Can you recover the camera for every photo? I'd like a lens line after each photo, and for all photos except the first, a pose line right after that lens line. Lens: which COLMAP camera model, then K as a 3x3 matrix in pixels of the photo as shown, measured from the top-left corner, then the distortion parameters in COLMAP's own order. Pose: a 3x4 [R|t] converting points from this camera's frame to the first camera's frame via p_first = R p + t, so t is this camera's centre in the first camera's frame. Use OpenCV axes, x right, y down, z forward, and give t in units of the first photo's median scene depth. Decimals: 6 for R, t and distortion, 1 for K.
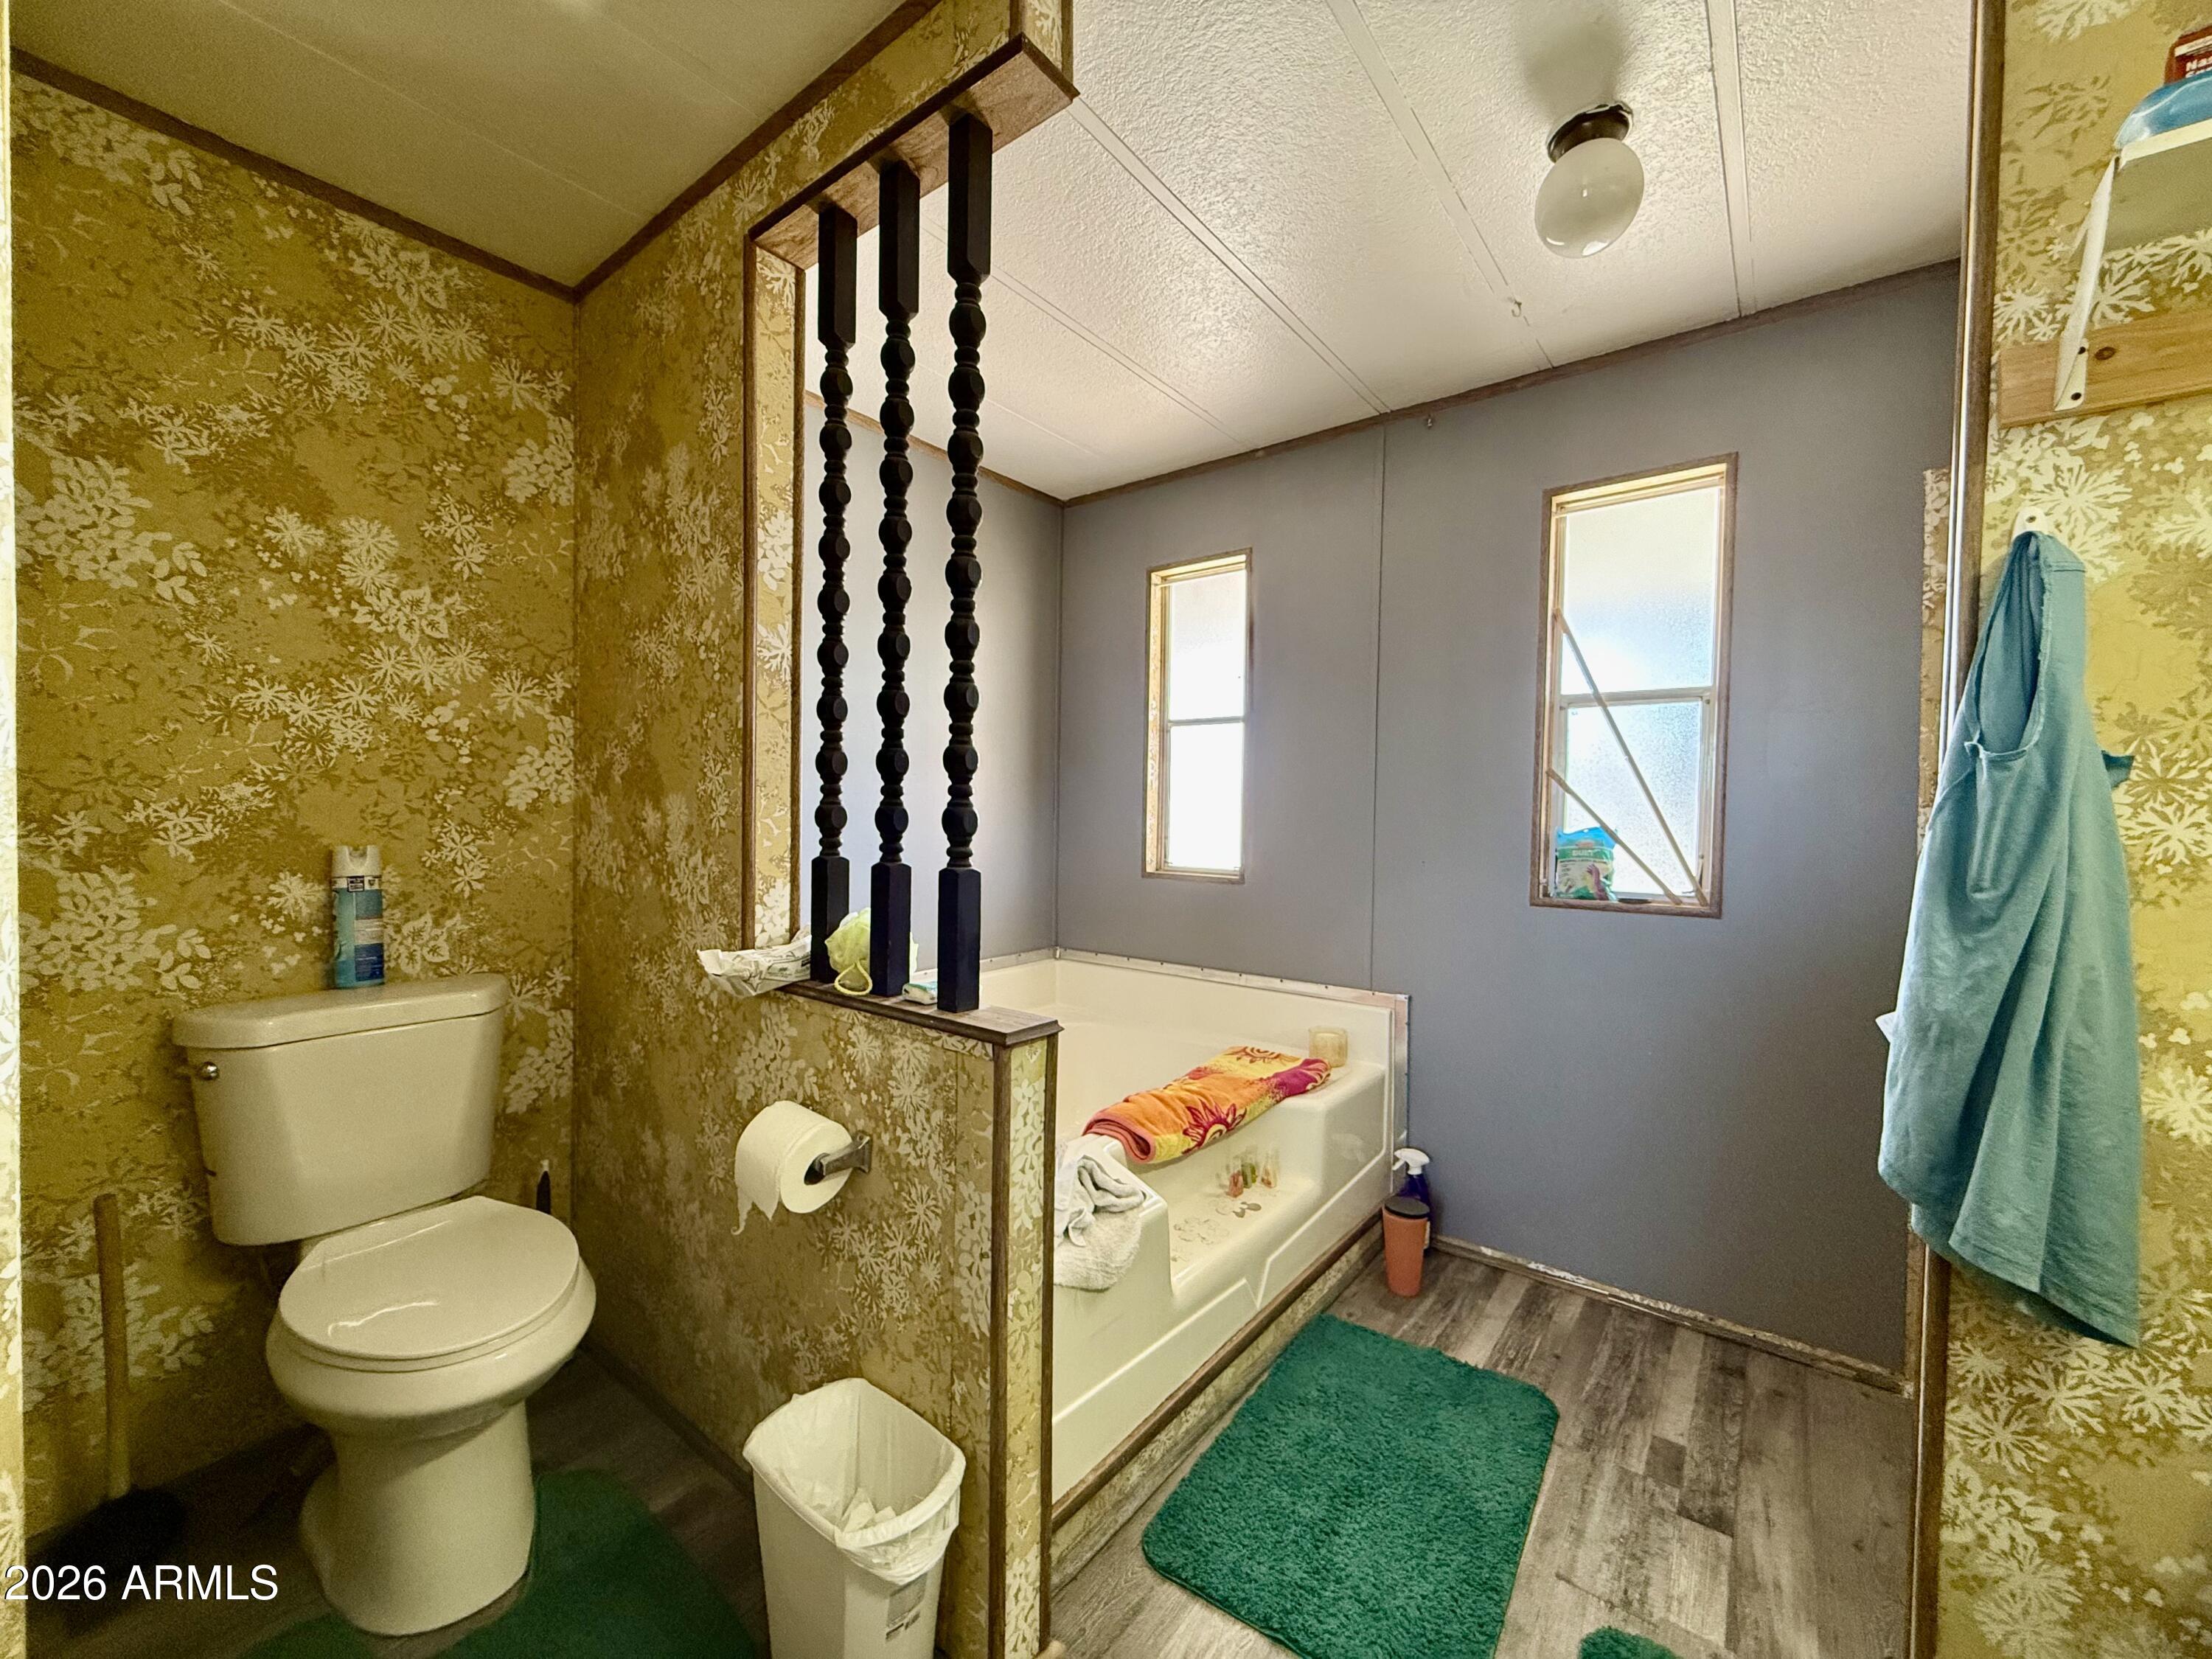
lens RADIAL K [[878.9, 0, 1099.8], [0, 878.9, 834.6], [0, 0, 1]] dist [-0.003099, 0.000260]
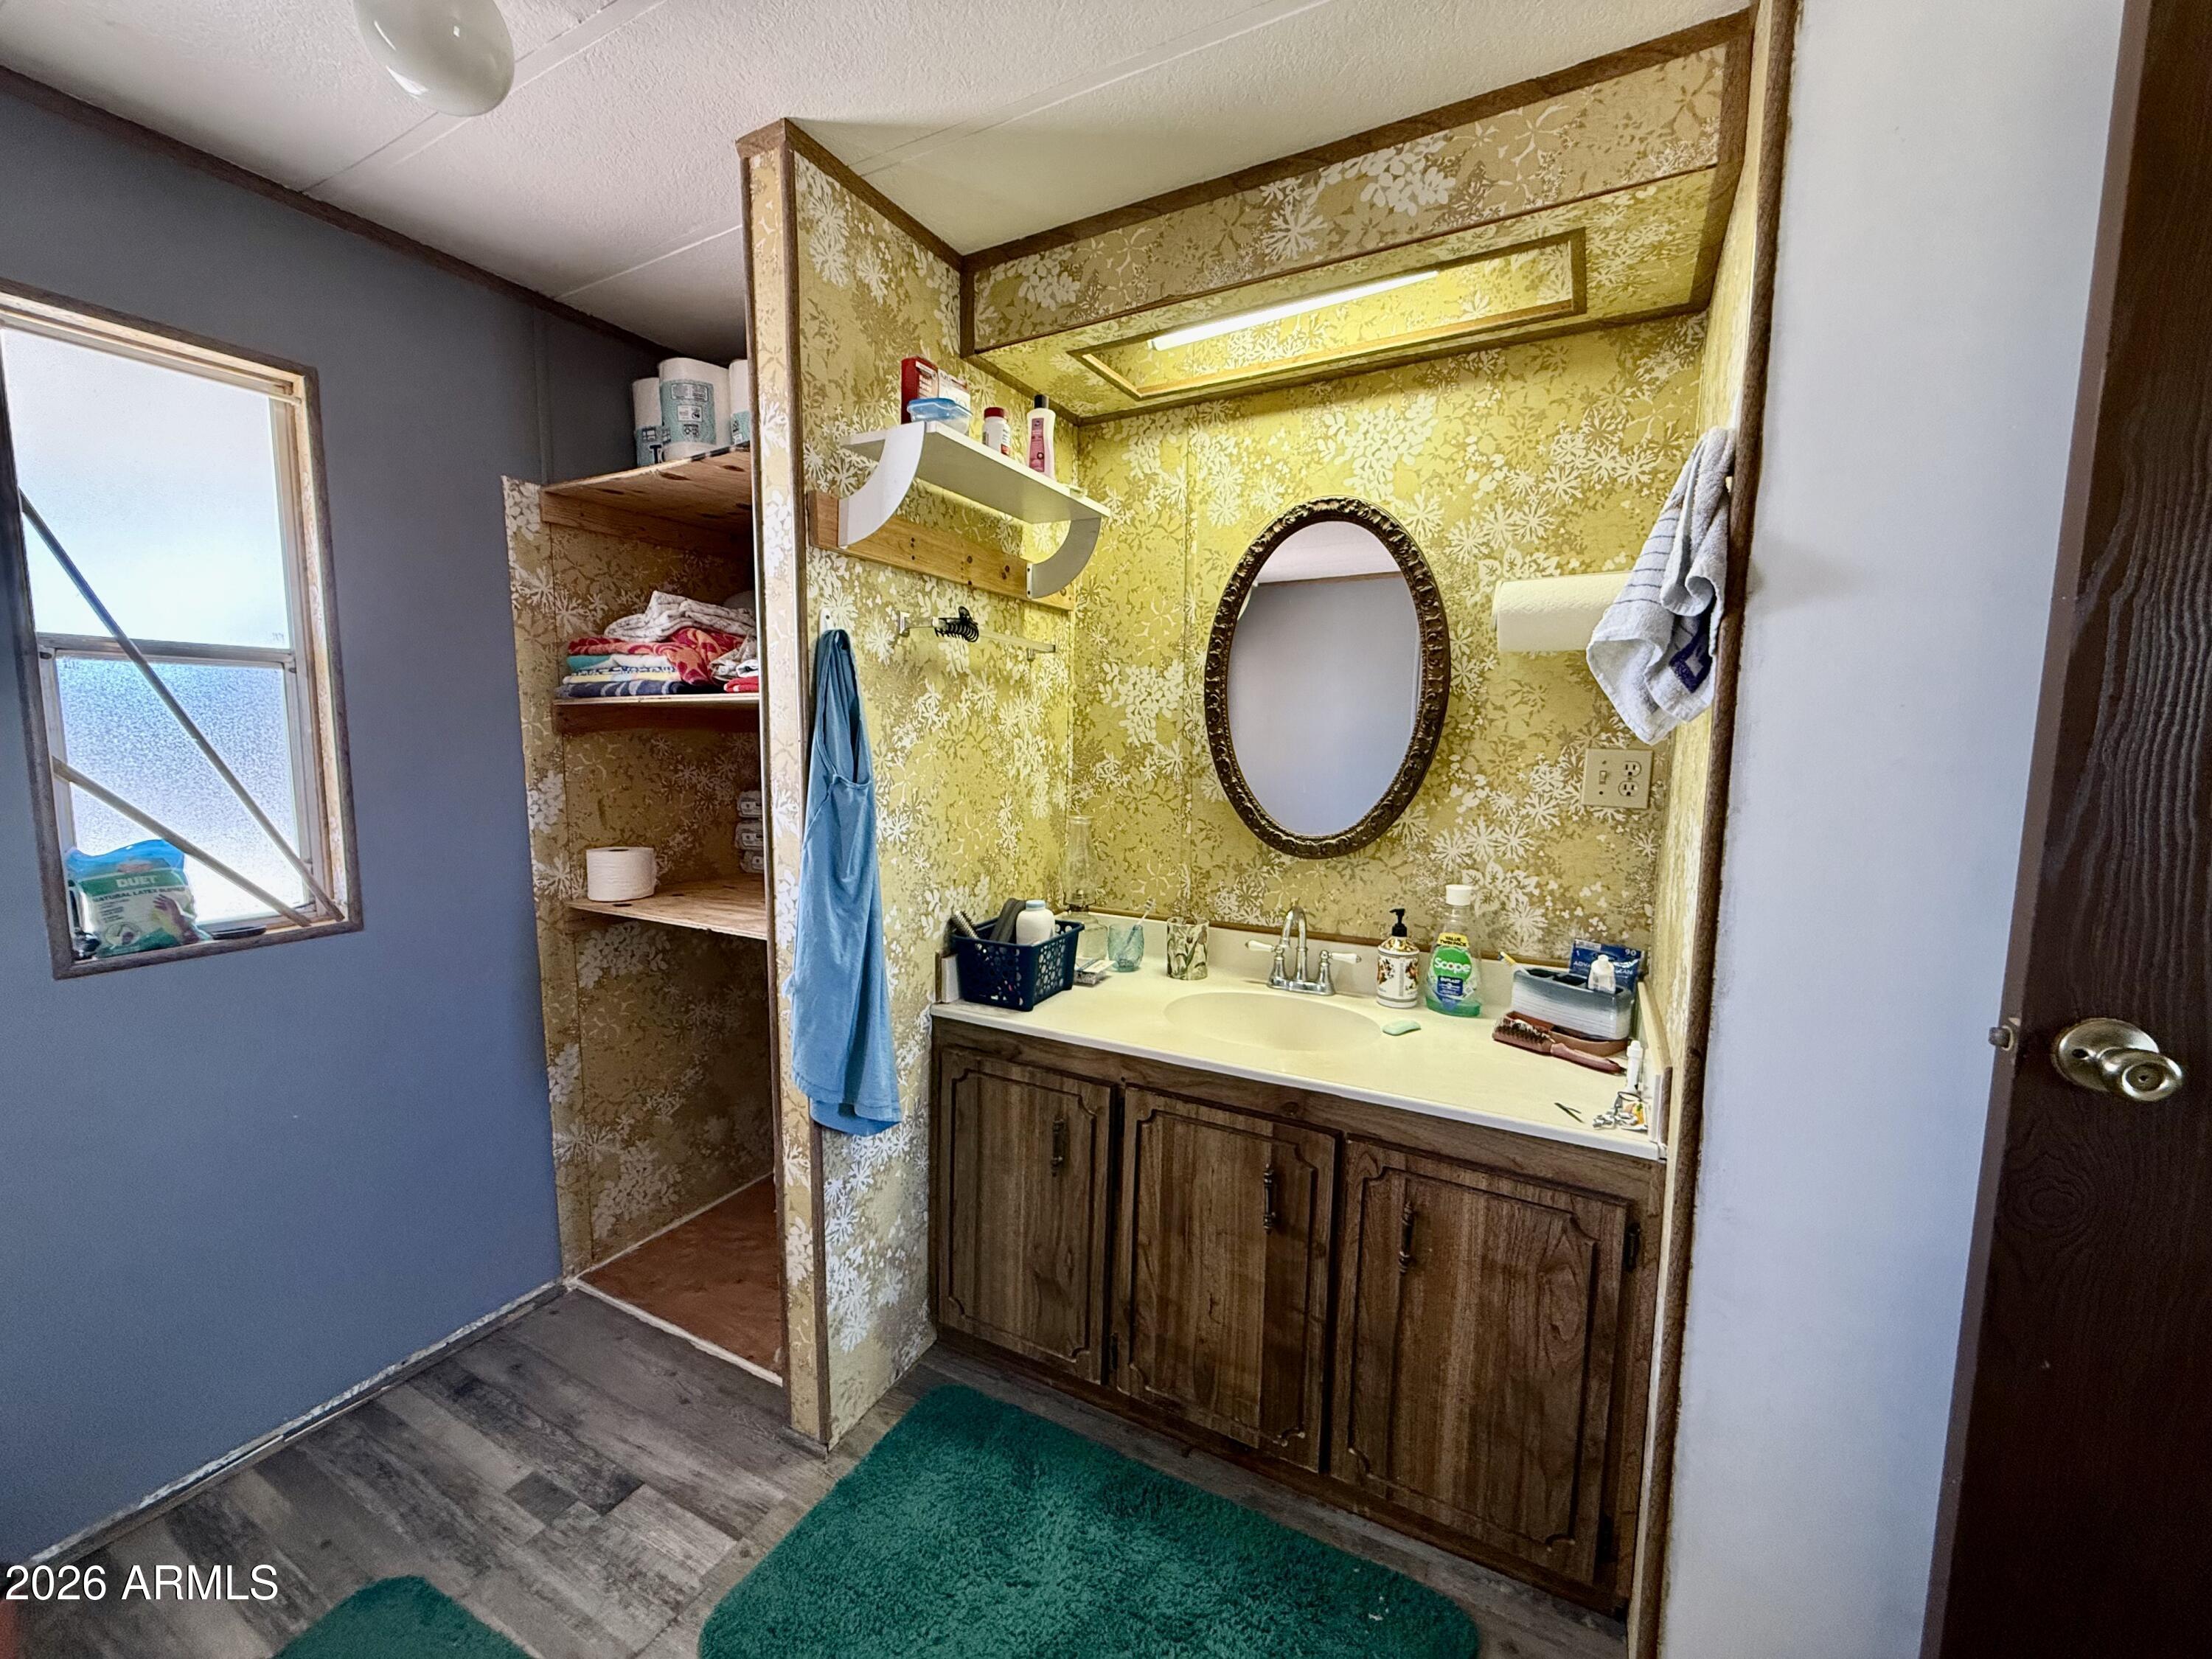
lens RADIAL K [[878.9, 0, 1098.1], [0, 878.9, 827.1], [0, 0, 1]] dist [-0.003099, 0.000260]
pose [[-0.175784, -0.120083, 0.977077, -0.252951], [0.018080, 0.991971, 0.125166, -0.099571], [-0.984263, 0.039668, -0.172201, 0.435789]]
